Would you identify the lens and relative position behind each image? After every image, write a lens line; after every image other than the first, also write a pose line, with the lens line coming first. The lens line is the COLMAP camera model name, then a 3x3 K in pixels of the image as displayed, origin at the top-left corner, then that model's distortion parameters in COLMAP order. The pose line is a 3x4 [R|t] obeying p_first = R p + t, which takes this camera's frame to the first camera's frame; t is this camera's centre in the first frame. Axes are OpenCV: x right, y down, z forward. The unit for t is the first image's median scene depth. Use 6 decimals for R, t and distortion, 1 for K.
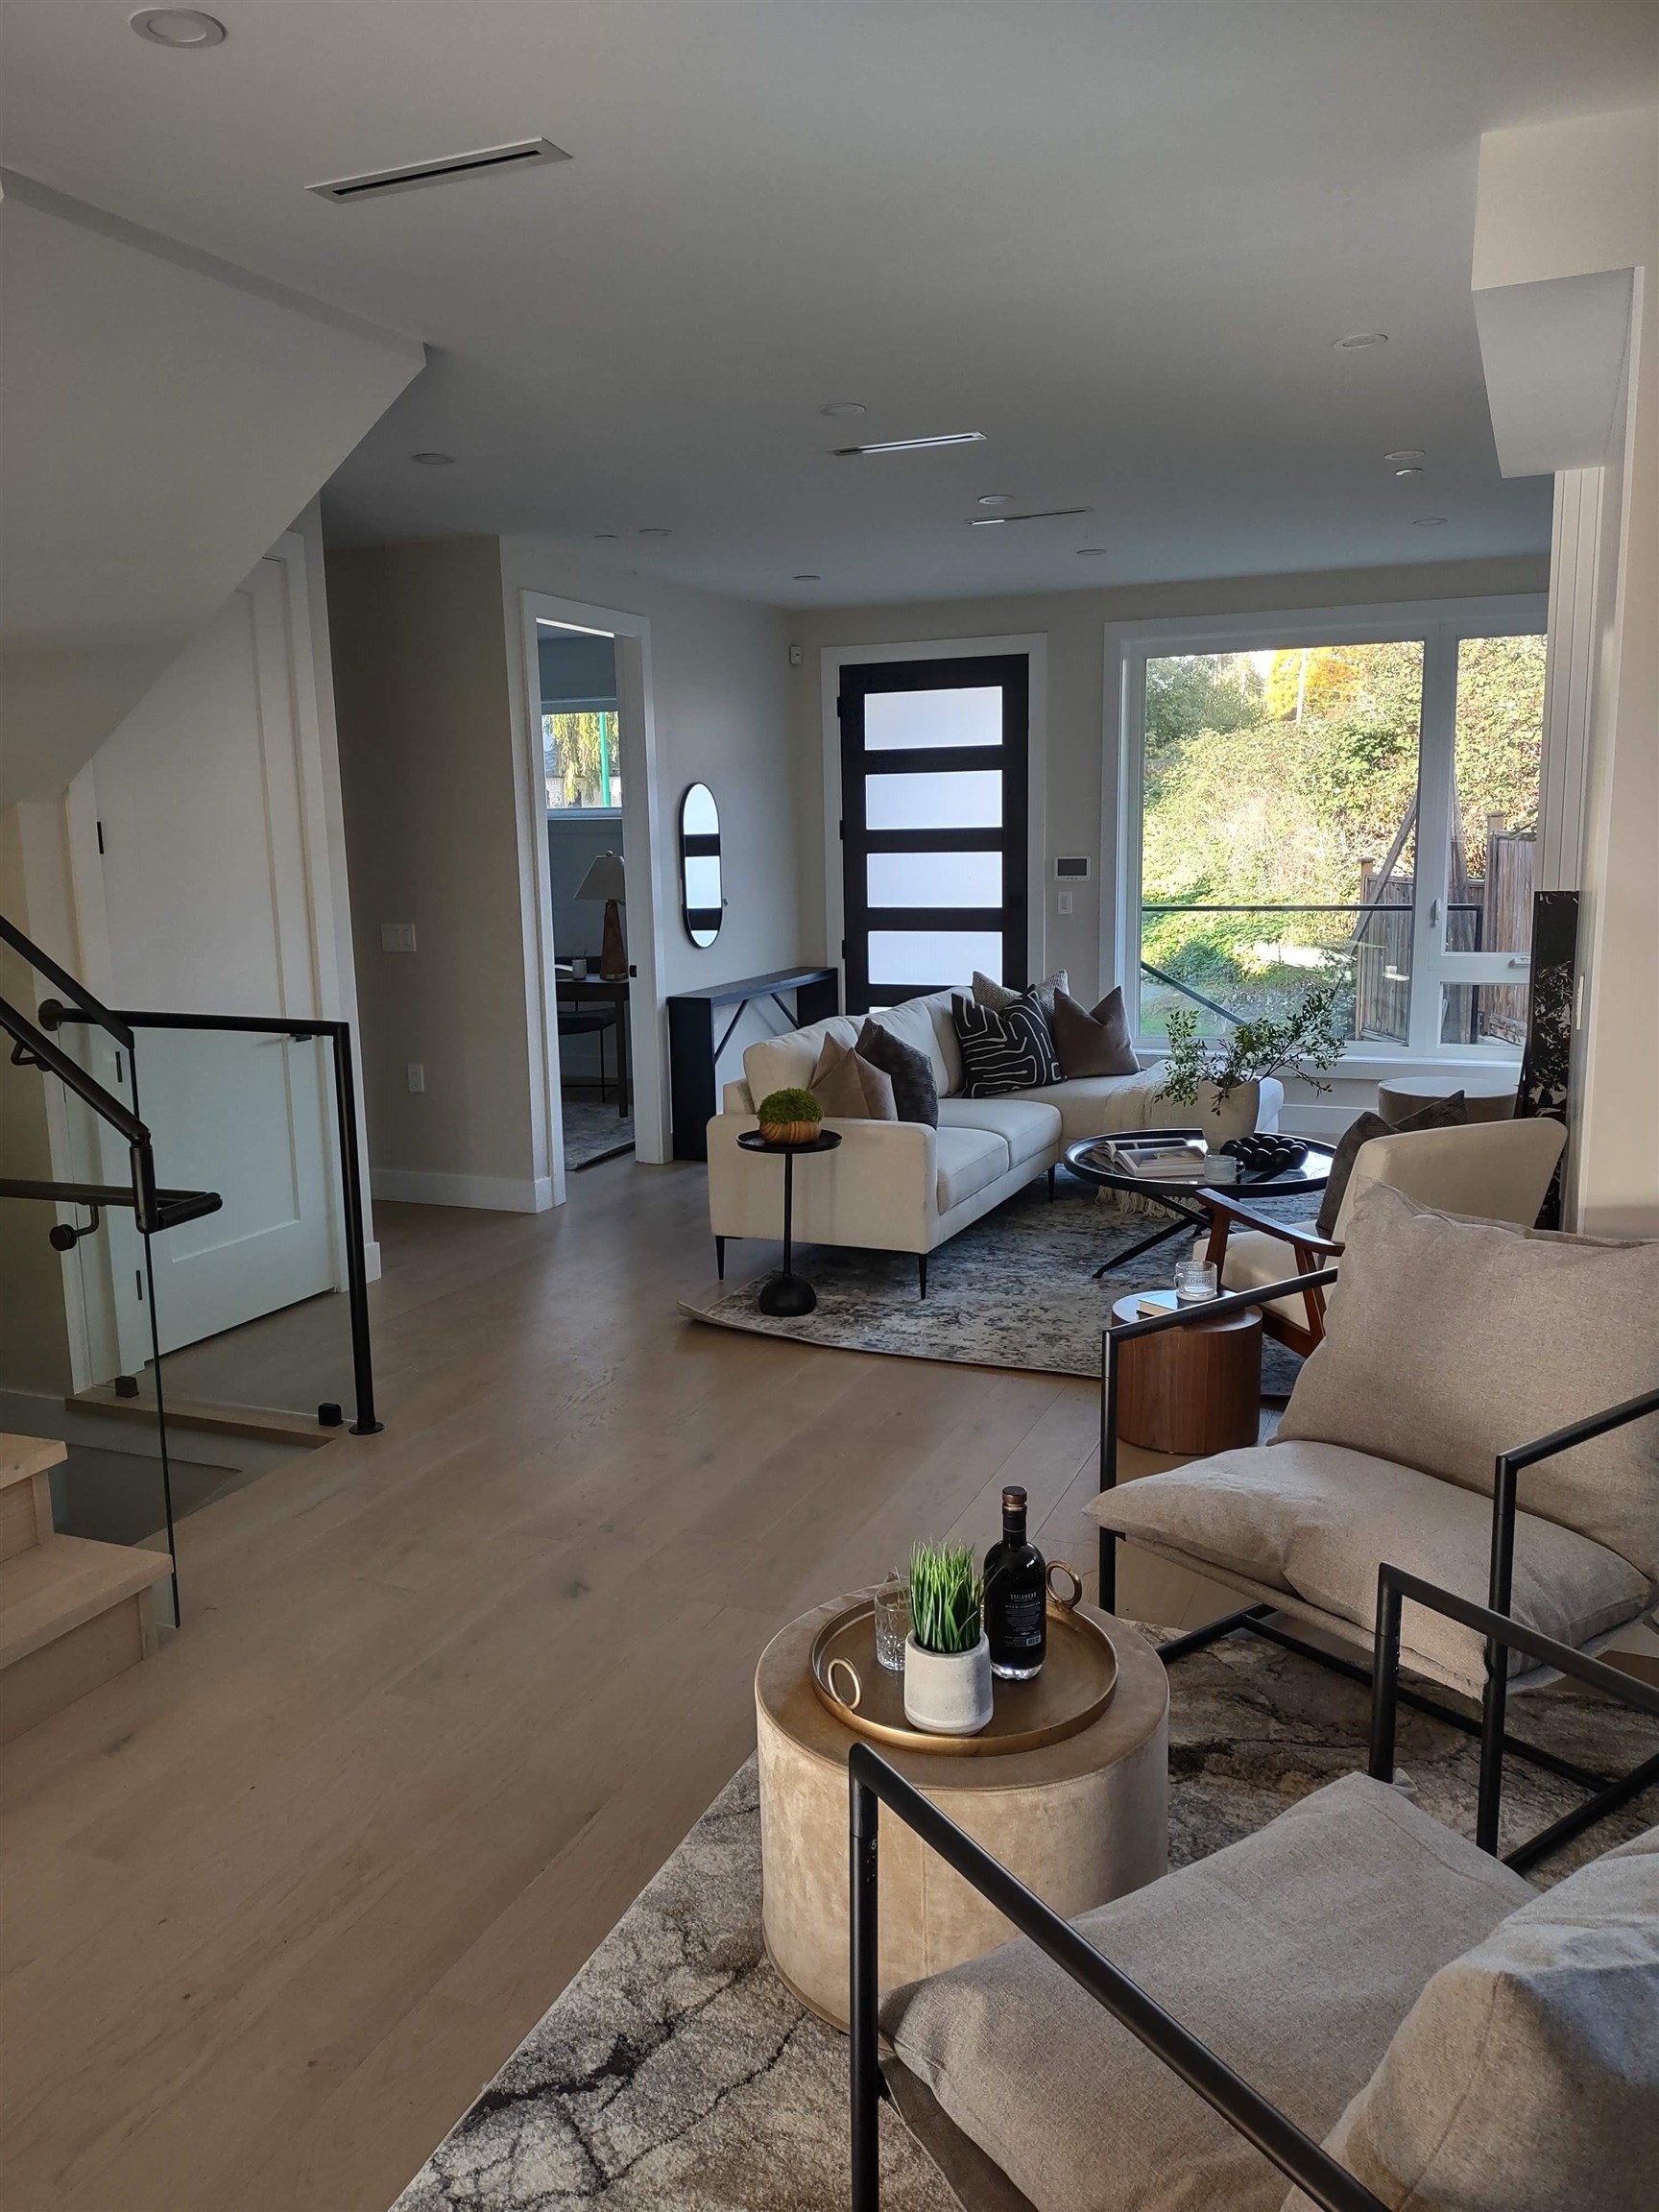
lens RADIAL K [[1673.6, 0, 830.7], [0, 1673.6, 1133.5], [0, 0, 1]] dist [0.094230, -0.136931]
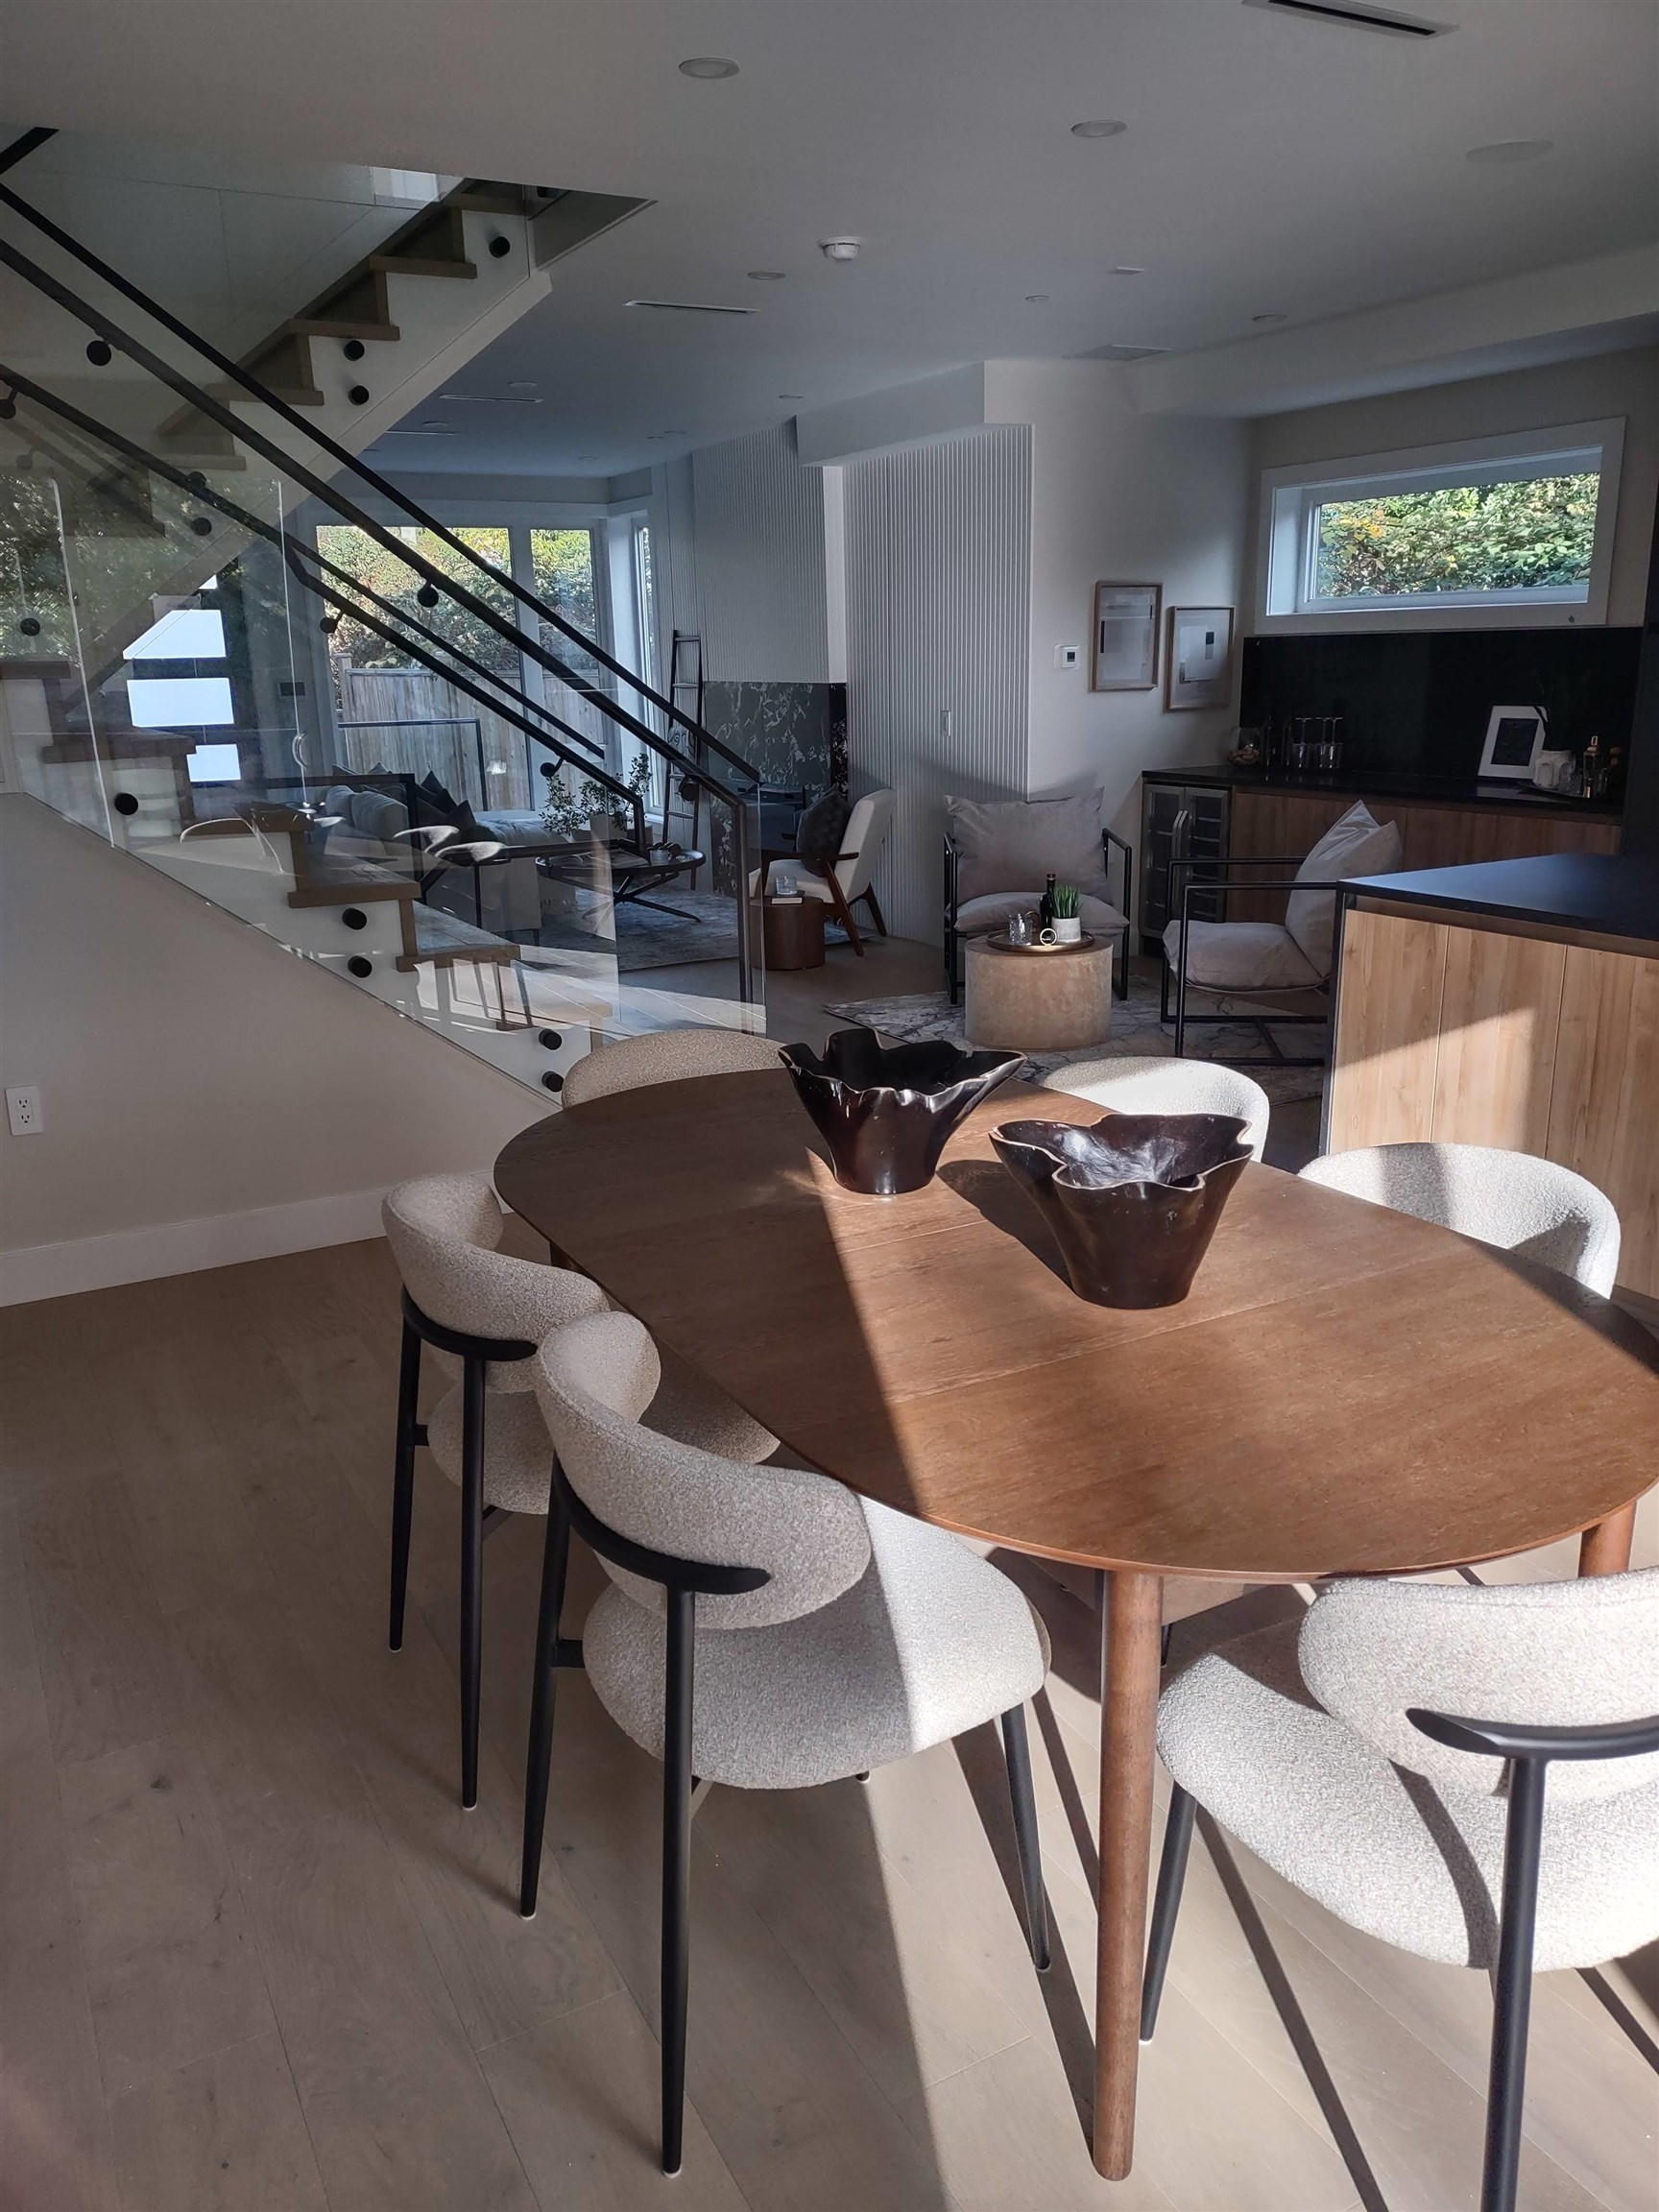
lens RADIAL K [[1673.6, 0, 830.7], [0, 1673.6, 1133.5], [0, 0, 1]] dist [0.094230, -0.136931]
pose [[0.622998, -0.220550, 0.750487, -0.651865], [0.156279, 0.975179, 0.156850, 0.035080], [-0.766453, 0.019568, 0.642002, -0.145727]]
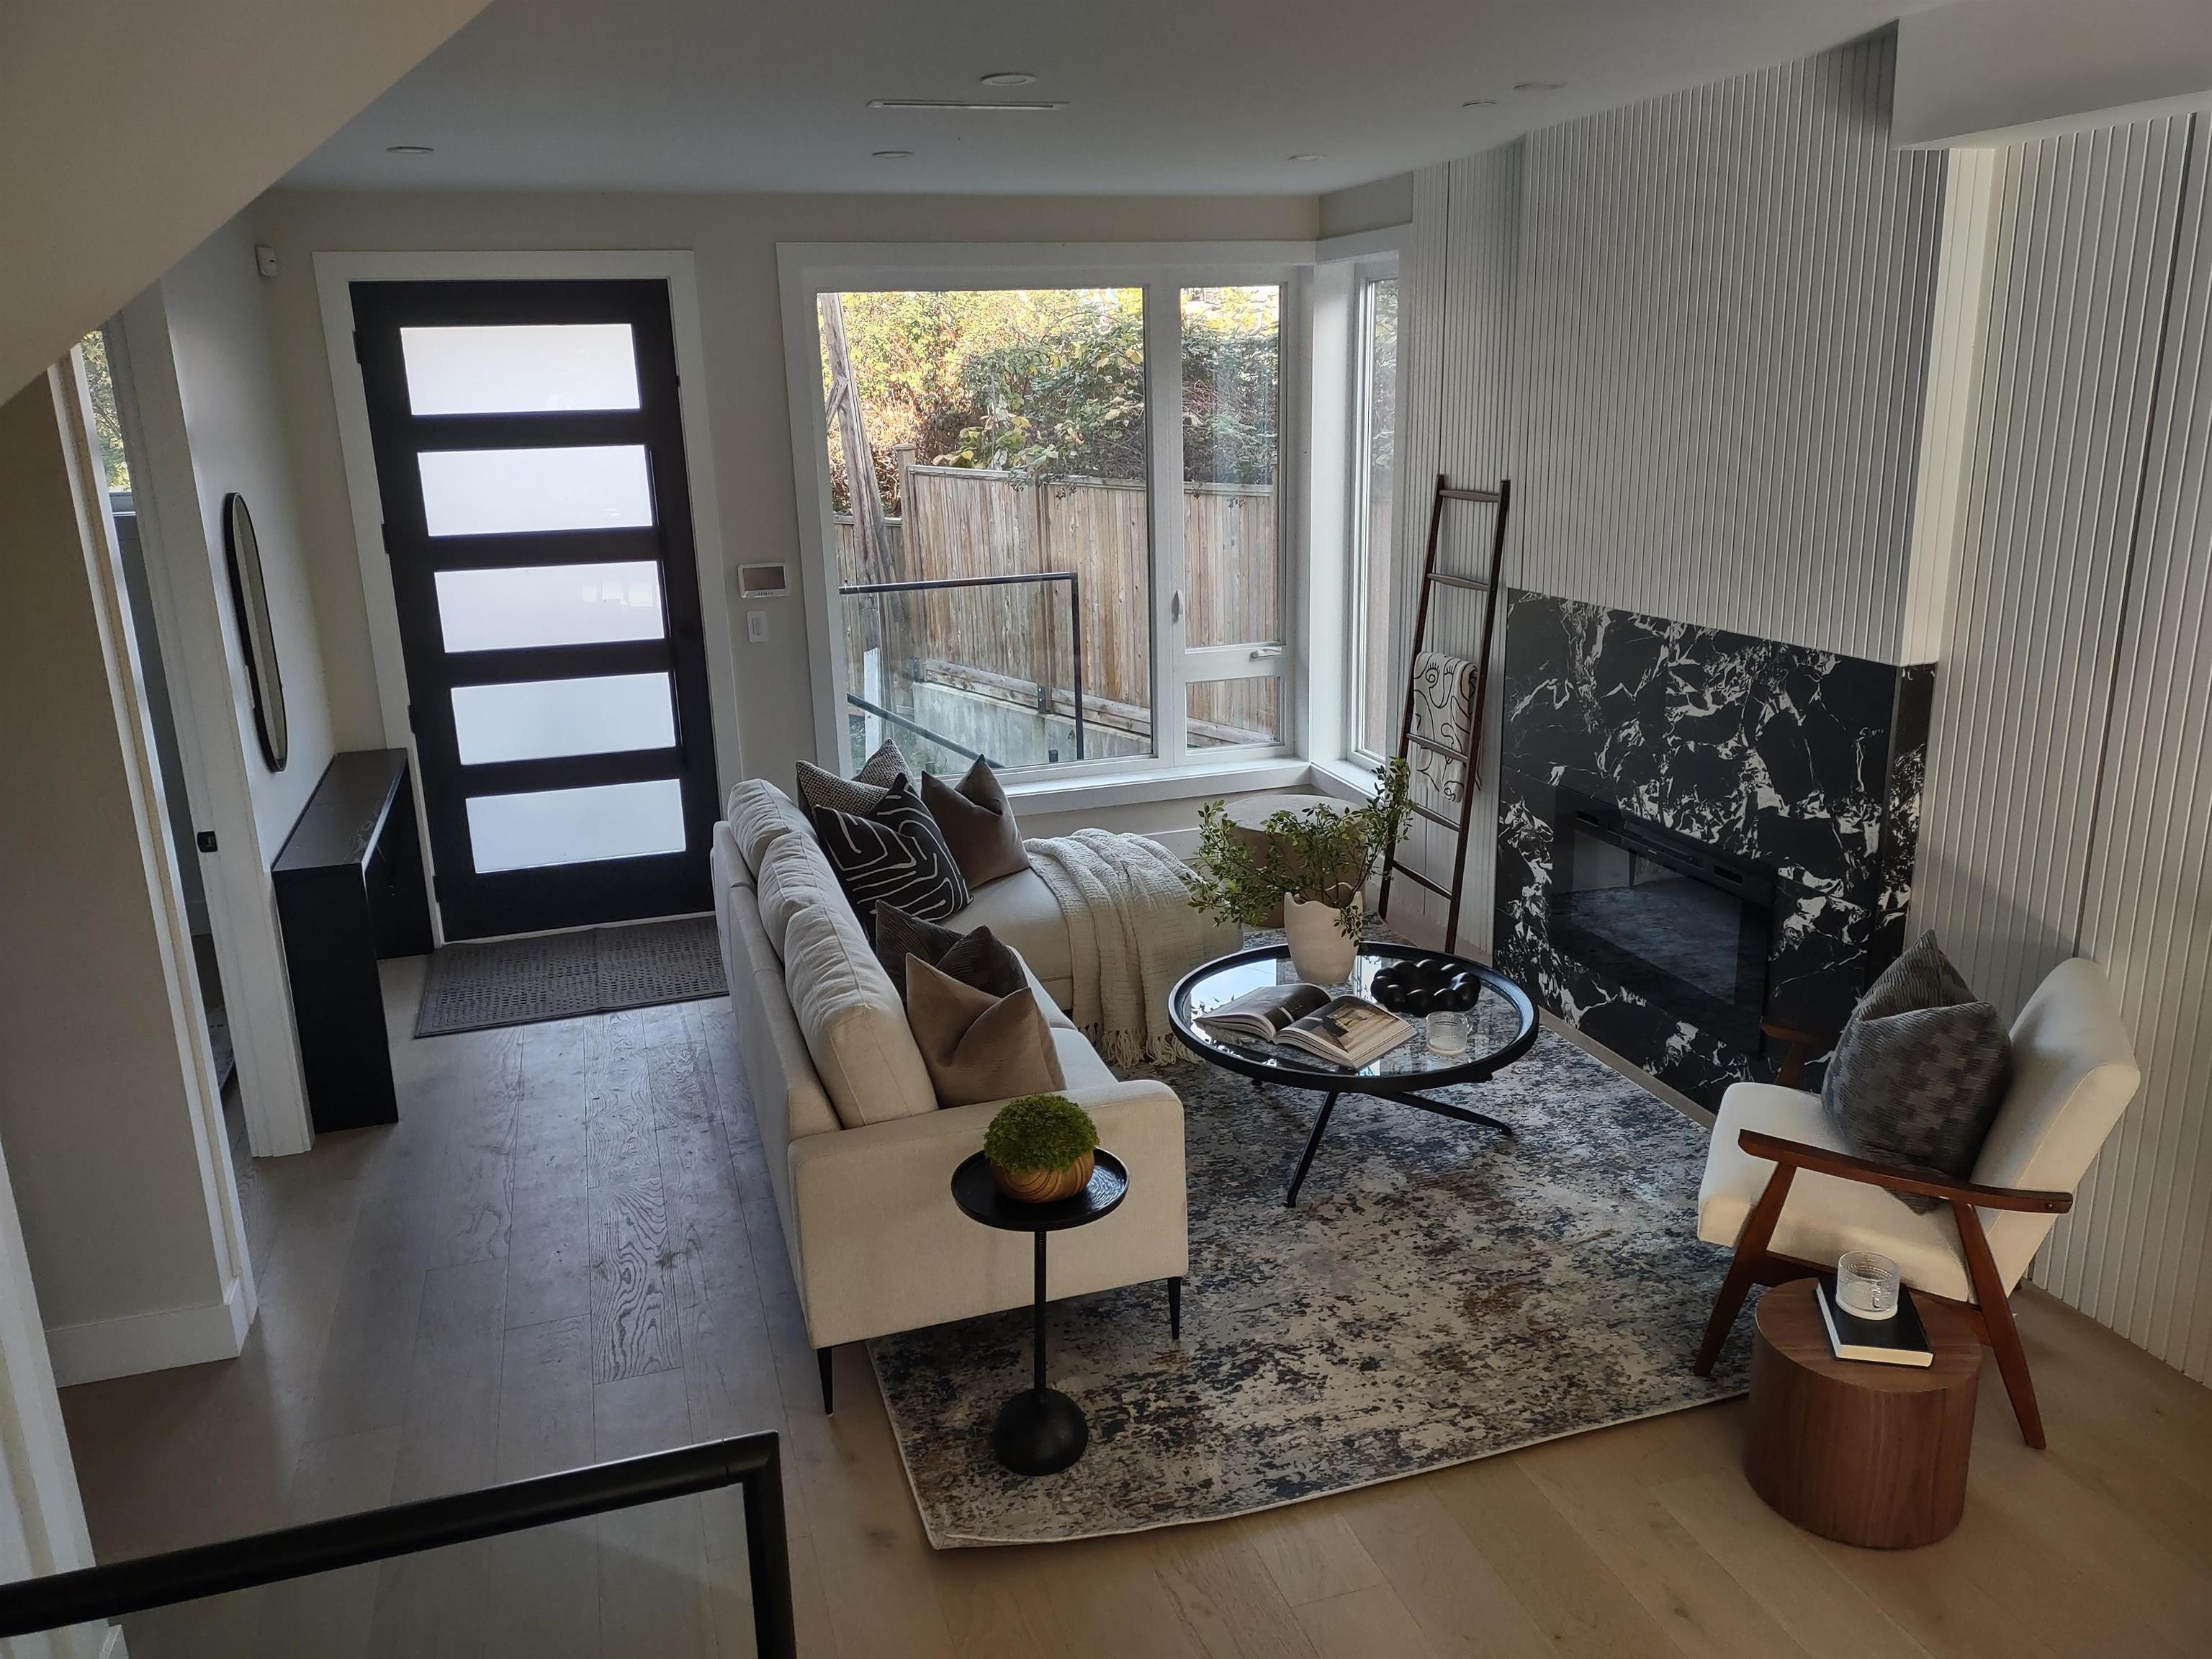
lens RADIAL K [[1673.6, 0, 1110.7], [0, 1673.6, 837.3], [0, 0, 1]] dist [0.094230, -0.136931]
pose [[0.756218, -0.179219, 0.629297, -0.224461], [0.131486, 0.983762, 0.122163, -0.116182], [-0.640973, -0.009638, 0.767503, 0.334312]]
